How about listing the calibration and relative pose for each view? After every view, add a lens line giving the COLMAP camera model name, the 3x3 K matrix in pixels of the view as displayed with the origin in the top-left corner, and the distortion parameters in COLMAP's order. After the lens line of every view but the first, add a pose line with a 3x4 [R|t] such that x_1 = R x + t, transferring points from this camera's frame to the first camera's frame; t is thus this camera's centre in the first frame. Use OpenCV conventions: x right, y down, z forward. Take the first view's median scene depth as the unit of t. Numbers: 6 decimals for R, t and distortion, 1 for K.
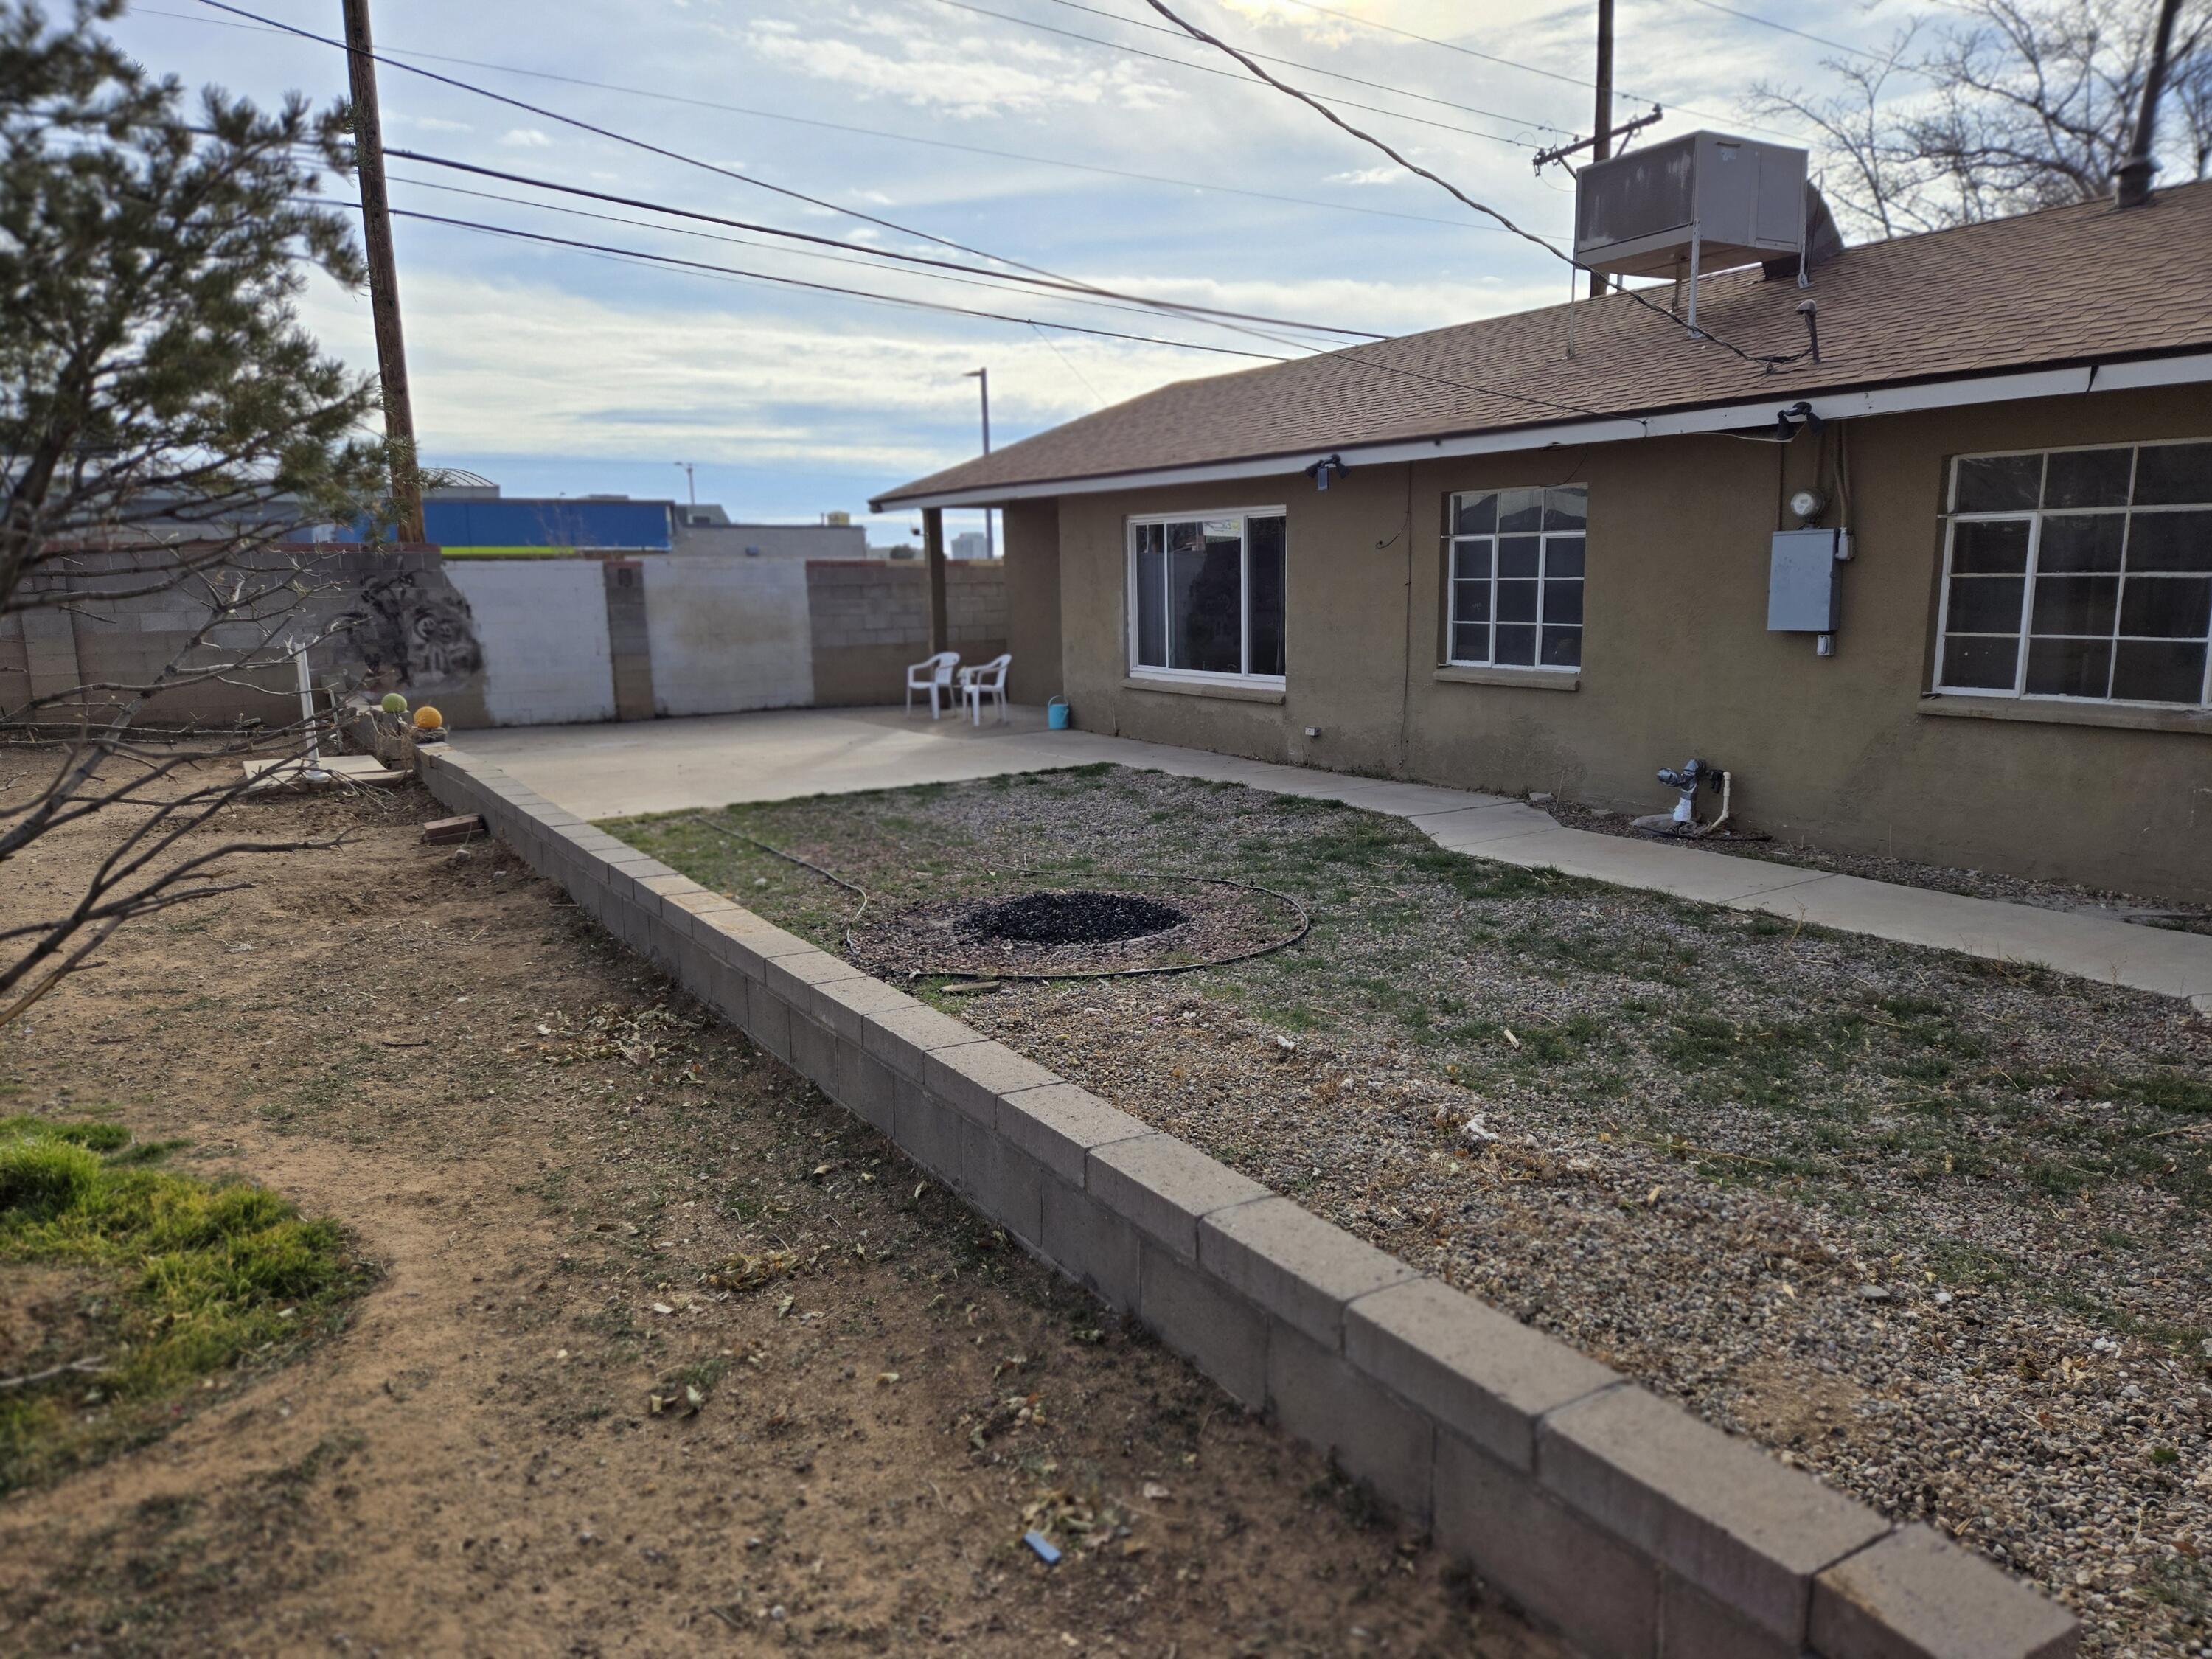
lens RADIAL K [[1488.0, 0, 1117.1], [0, 1488.0, 845.8], [0, 0, 1]] dist [0.089409, -0.085743]
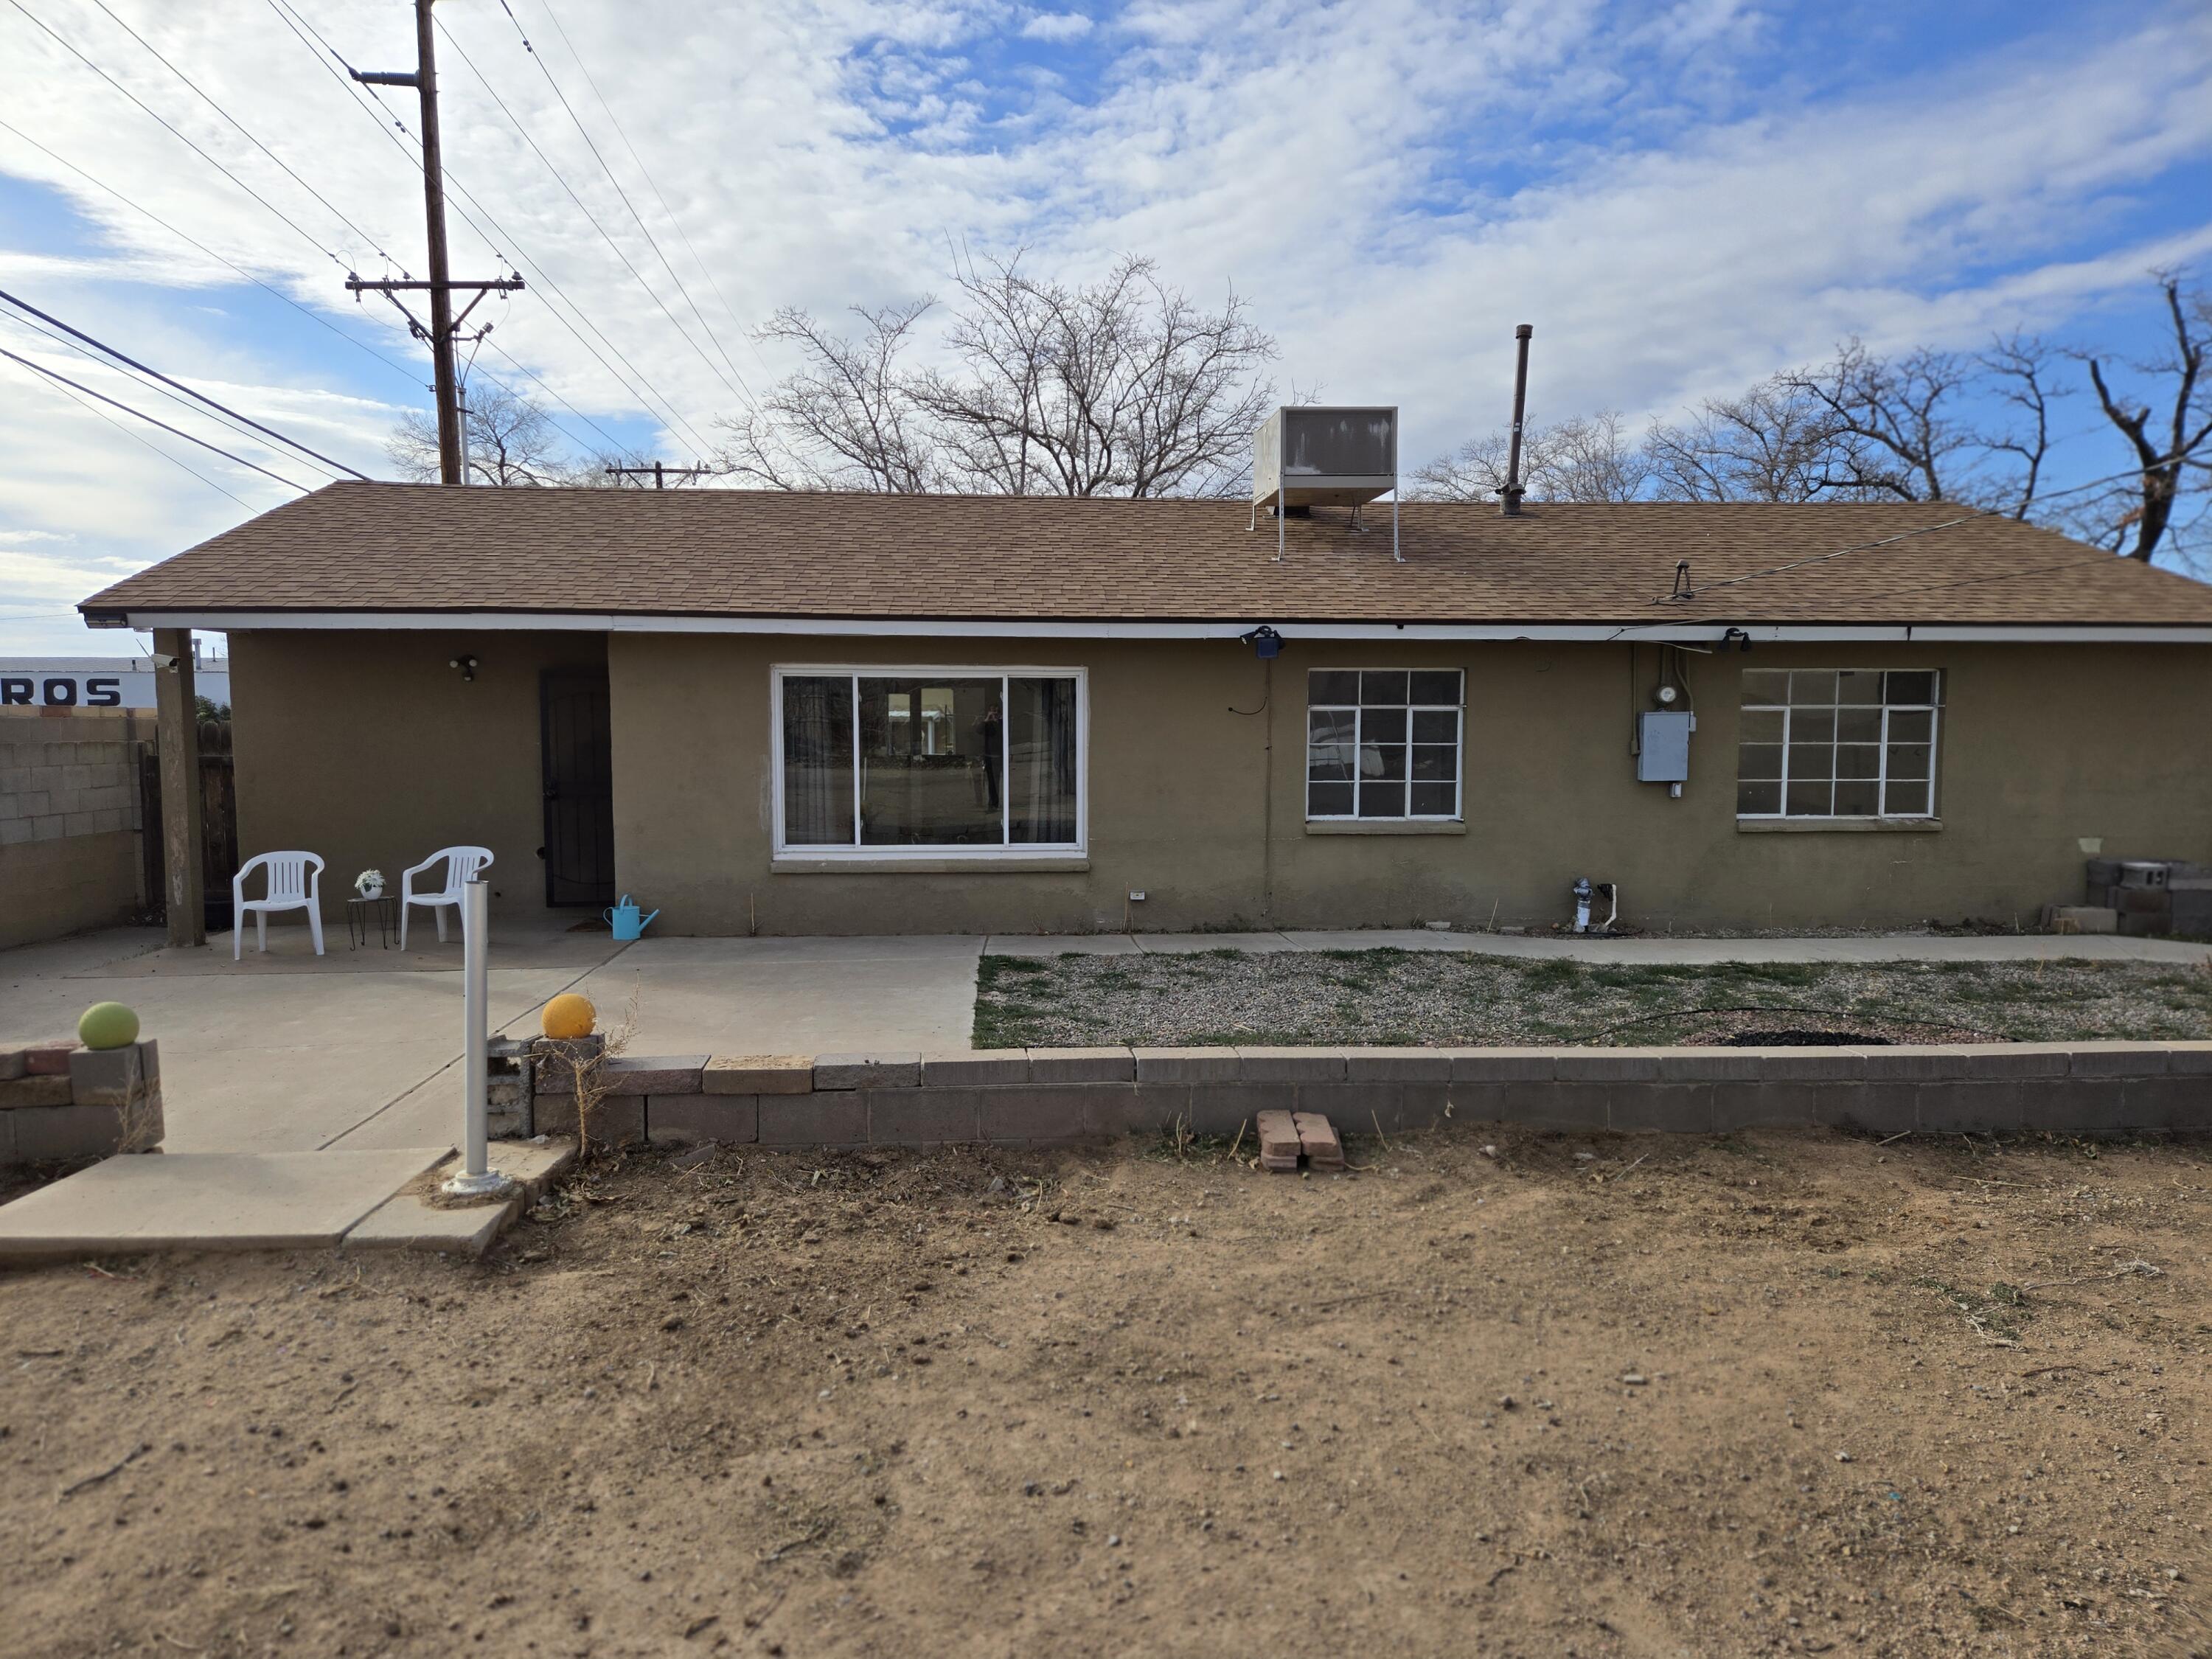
lens RADIAL K [[1474.5, 0, 1106.0], [0, 1474.5, 829.5], [0, 0, 1]] dist [0.040549, -0.002733]
pose [[0.471761, -0.050017, 0.880307, -1.152287], [0.152260, 0.988013, -0.025460, -0.156525], [-0.868481, 0.146046, 0.473721, 0.885714]]
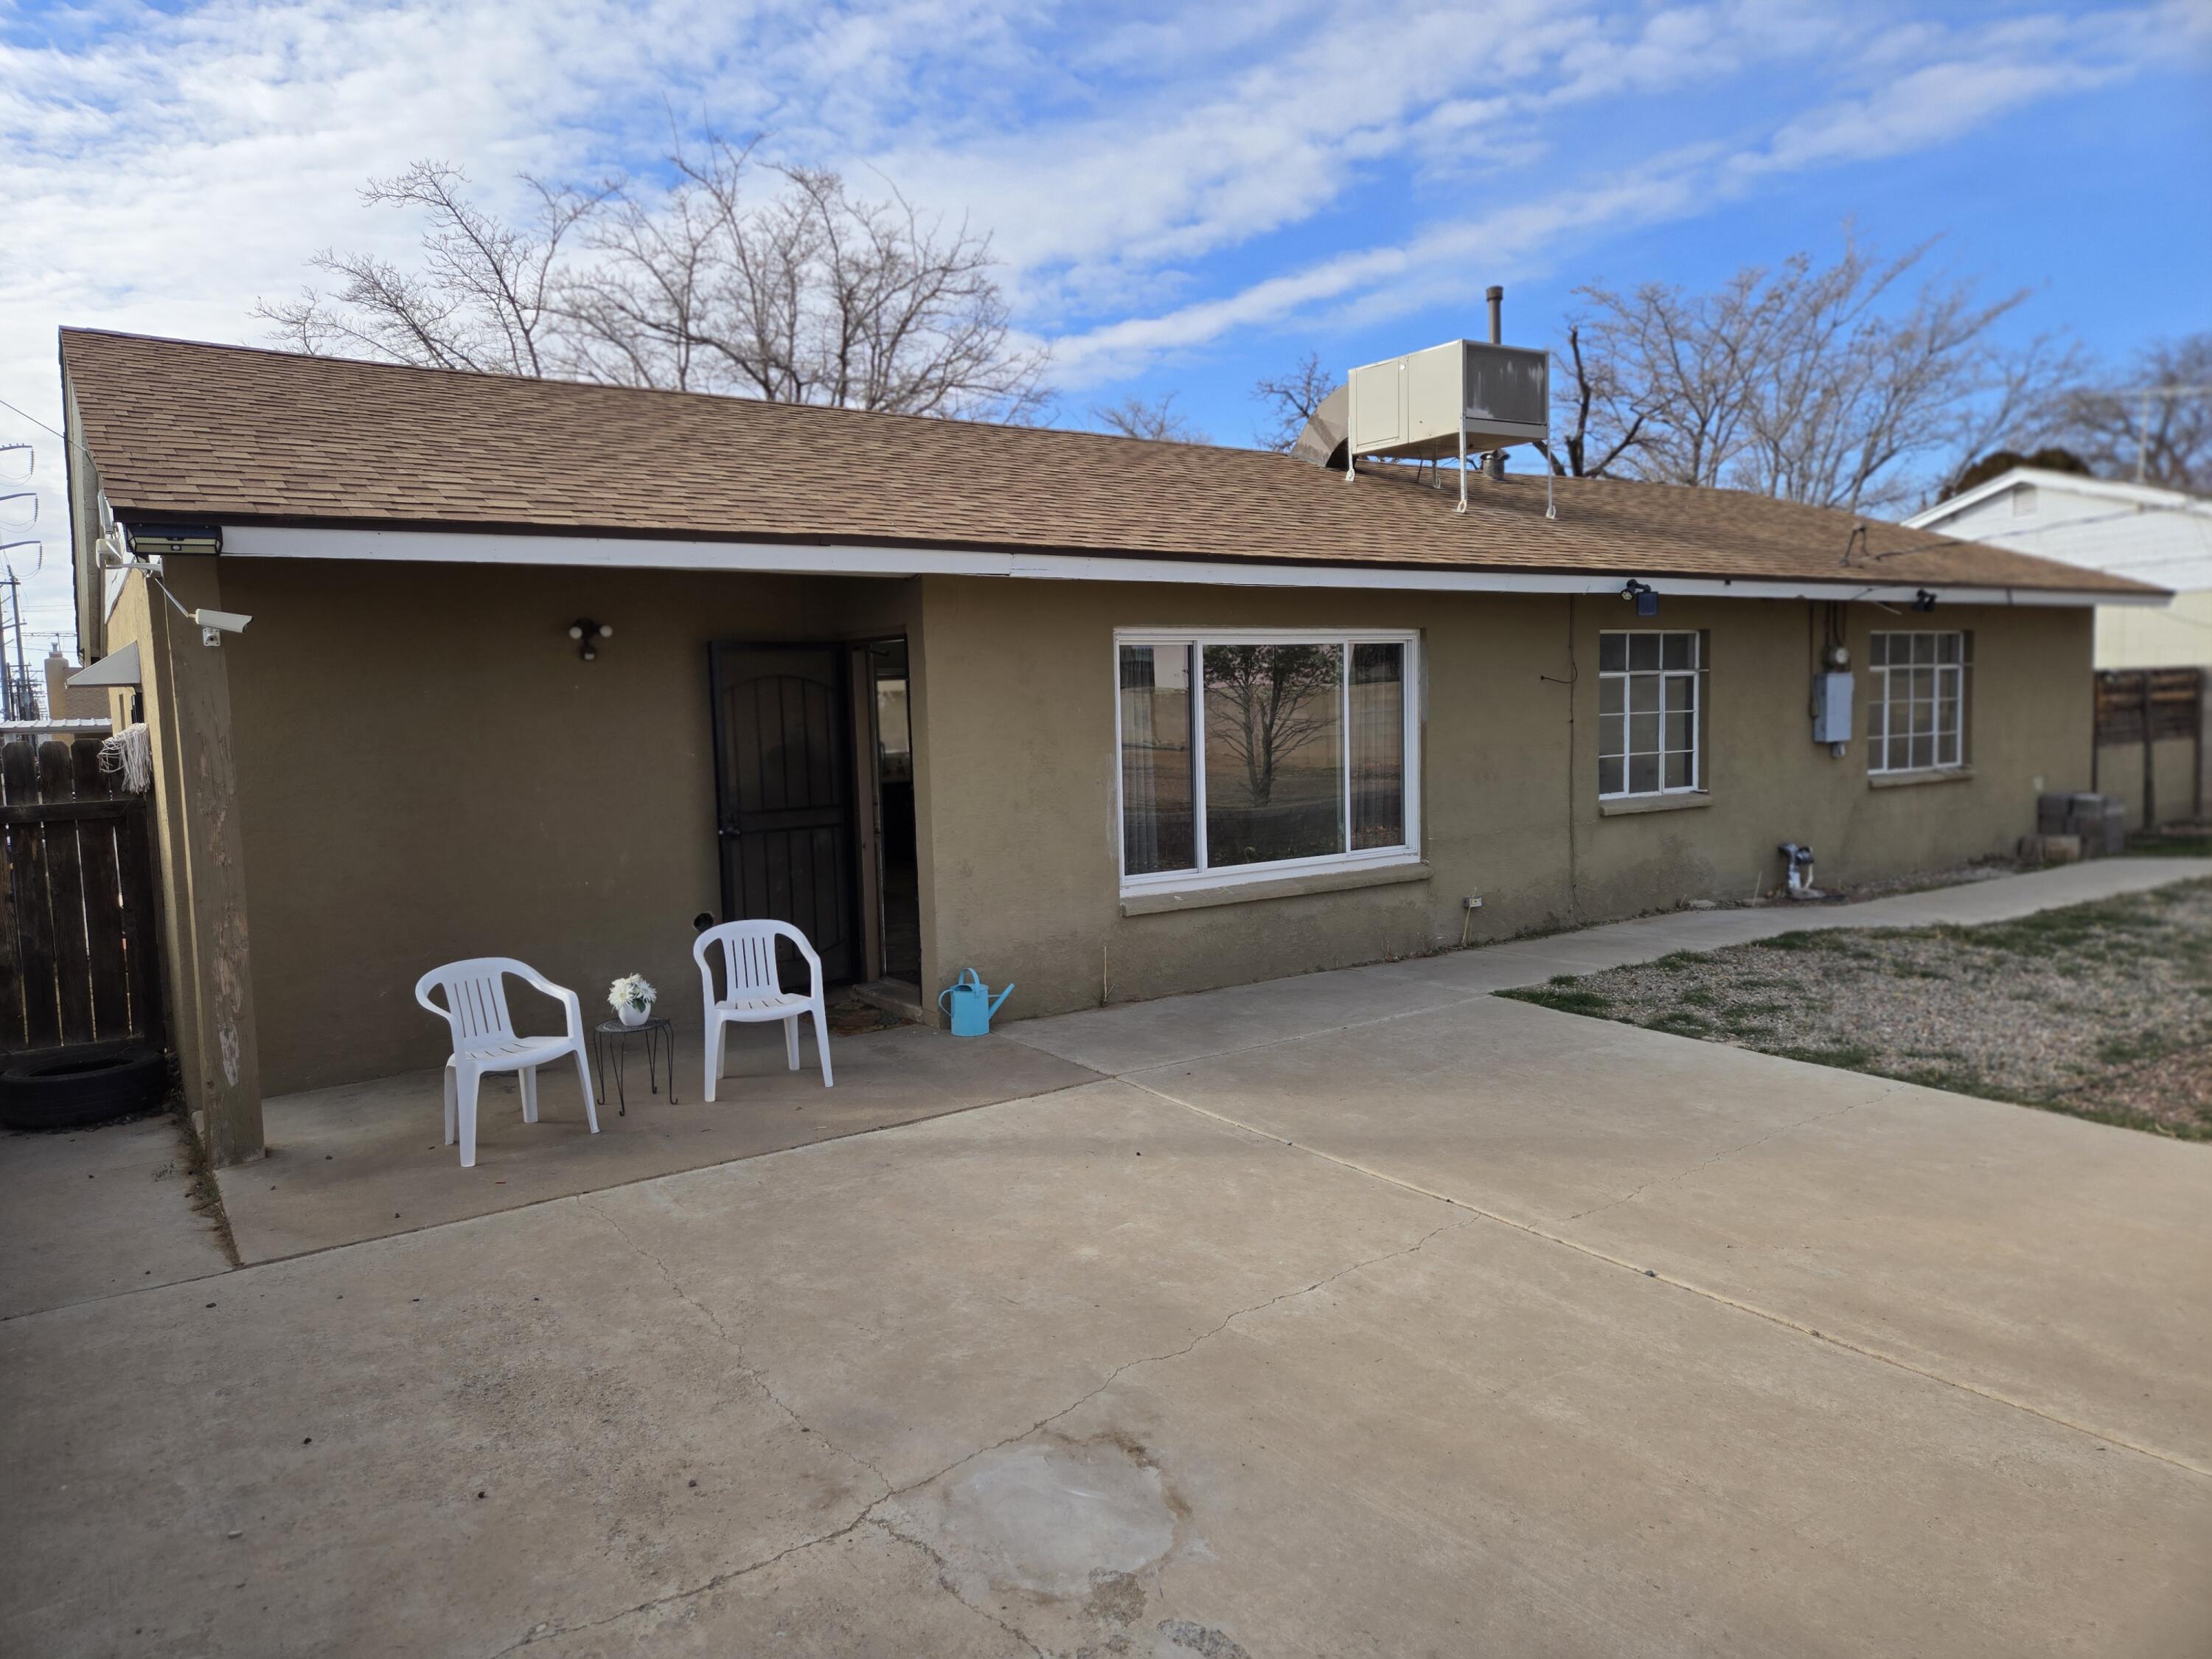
lens RADIAL K [[1507.2, 0, 1106.0], [0, 1507.2, 829.5], [0, 0, 1]] dist [0.008691, 0.004153]
pose [[-0.029446, -0.062592, 0.997605, -1.089373], [0.215015, 0.974277, 0.067475, -0.341955], [-0.976167, 0.216487, -0.015231, 1.913046]]
